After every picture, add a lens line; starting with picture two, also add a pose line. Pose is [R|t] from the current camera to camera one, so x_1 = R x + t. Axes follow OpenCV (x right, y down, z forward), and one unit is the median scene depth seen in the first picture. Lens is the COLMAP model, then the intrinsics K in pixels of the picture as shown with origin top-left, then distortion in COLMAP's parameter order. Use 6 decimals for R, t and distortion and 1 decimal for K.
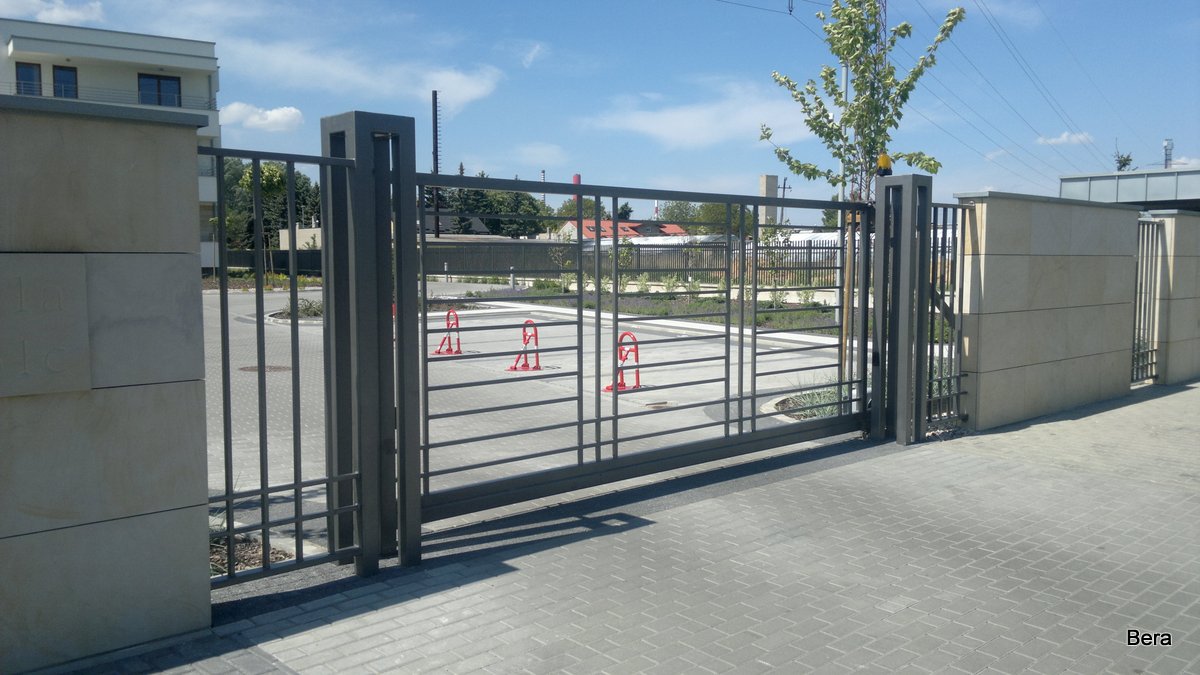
lens RADIAL K [[1018.9, 0, 616.4], [0, 1018.9, 348.0], [0, 0, 1]] dist [0.055858, -0.015913]
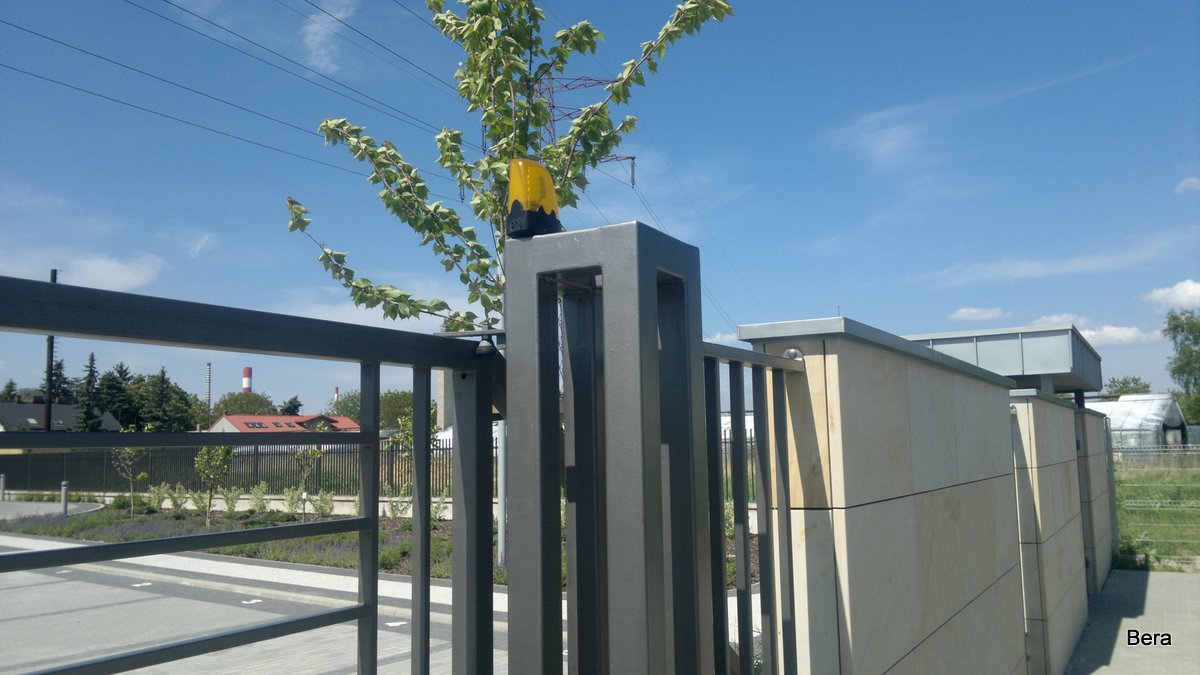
lens RADIAL K [[1018.9, 0, 598.0], [0, 1018.9, 333.2], [0, 0, 1]] dist [0.055858, -0.015913]
pose [[0.958818, 0.011804, 0.283776, 0.050058], [0.045635, 0.979753, -0.194942, -0.022884], [-0.280331, 0.199864, 0.938866, 0.189215]]
